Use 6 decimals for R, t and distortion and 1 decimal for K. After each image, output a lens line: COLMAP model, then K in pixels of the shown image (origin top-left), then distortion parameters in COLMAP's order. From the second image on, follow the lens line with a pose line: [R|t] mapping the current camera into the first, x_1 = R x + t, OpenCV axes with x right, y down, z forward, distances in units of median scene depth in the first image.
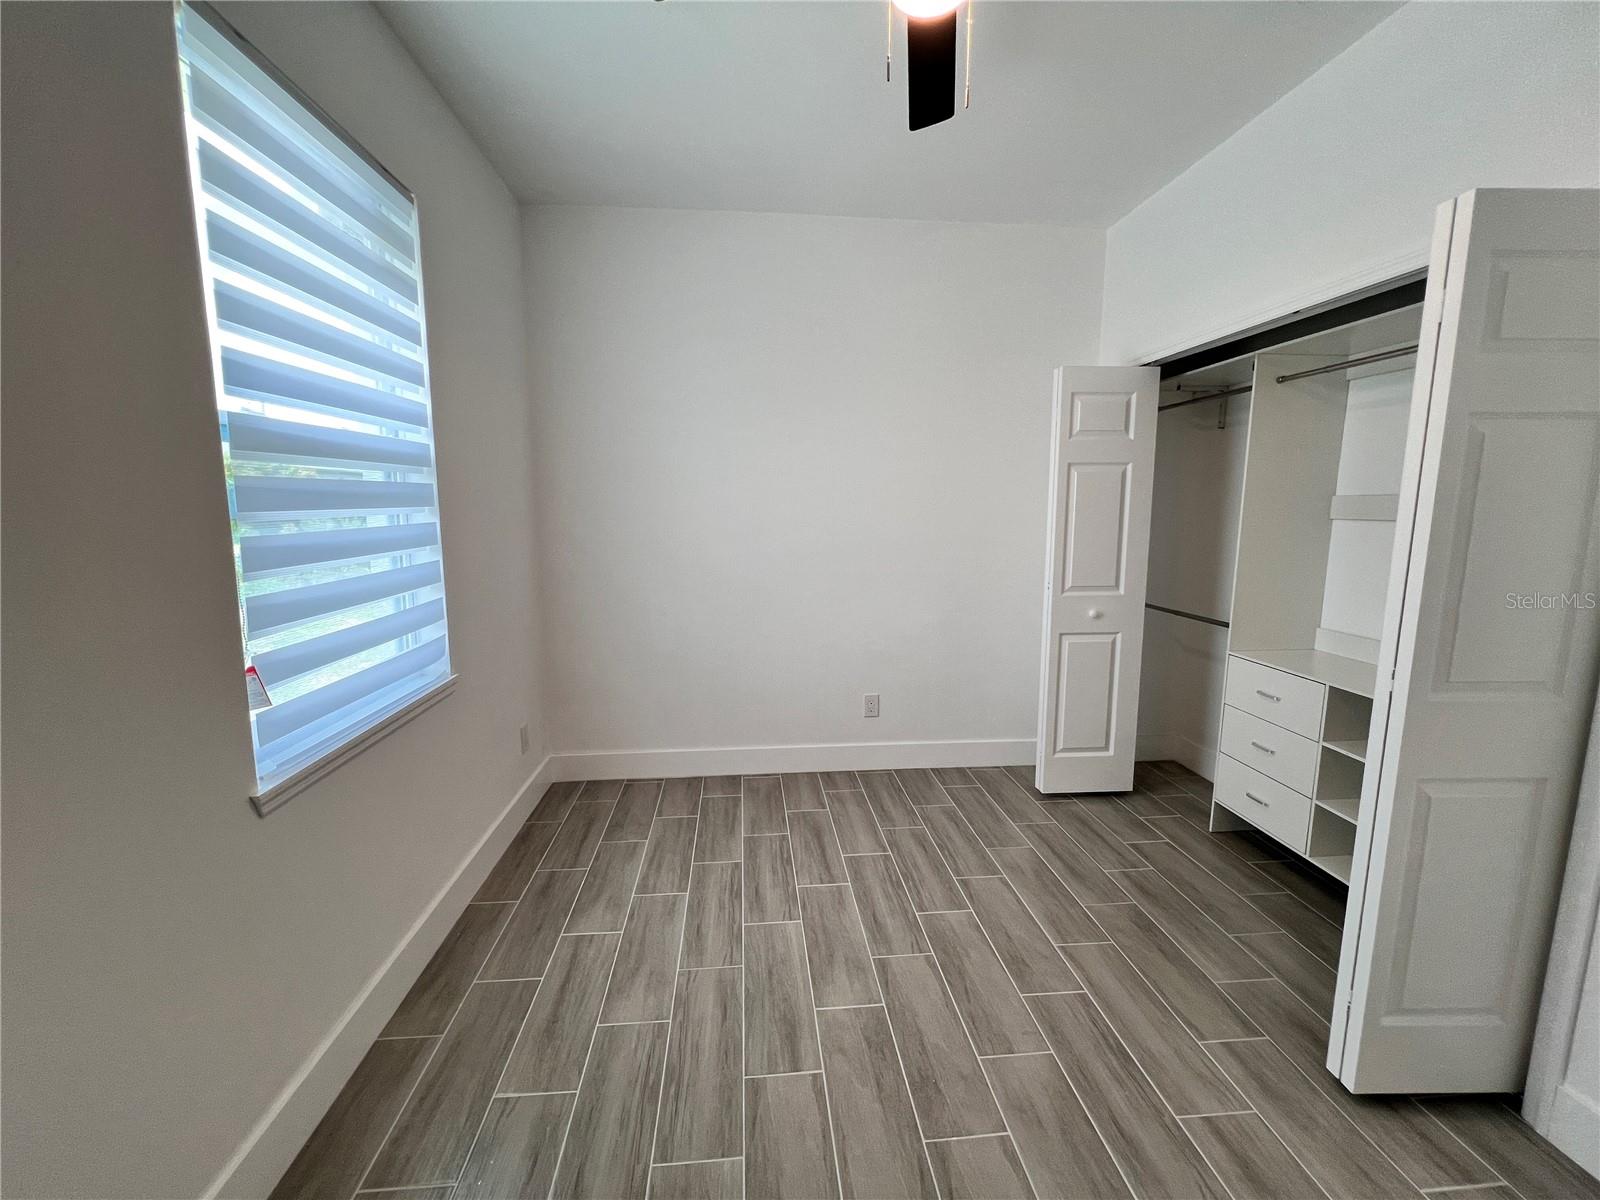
lens RADIAL K [[646.6, 0, 796.6], [0, 646.6, 595.0], [0, 0, 1]] dist [-0.003278, 0.001181]
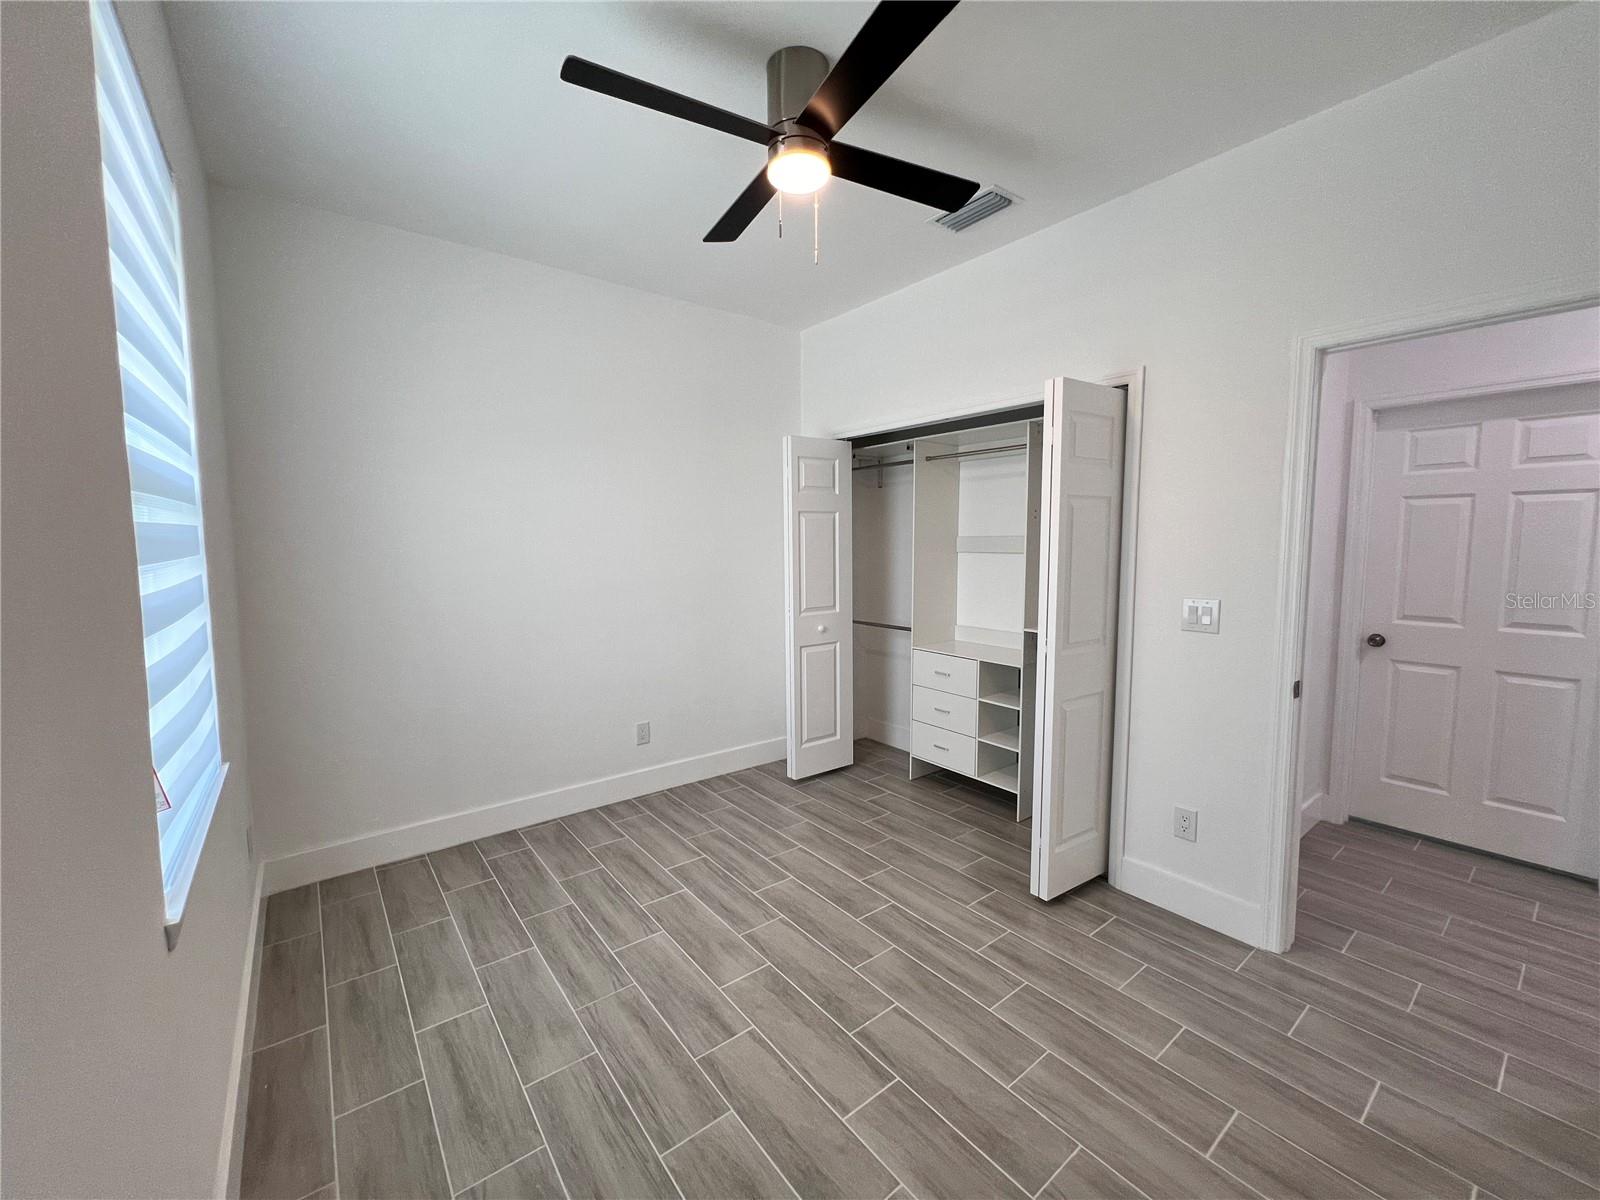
lens RADIAL K [[644.8, 0, 795.1], [0, 644.8, 595.6], [0, 0, 1]] dist [0.000140, 0.000841]
pose [[0.840232, -0.052202, 0.539708, -0.355570], [0.081458, 0.996211, -0.030460, -0.002297], [-0.536073, 0.069557, 0.841301, -0.061607]]
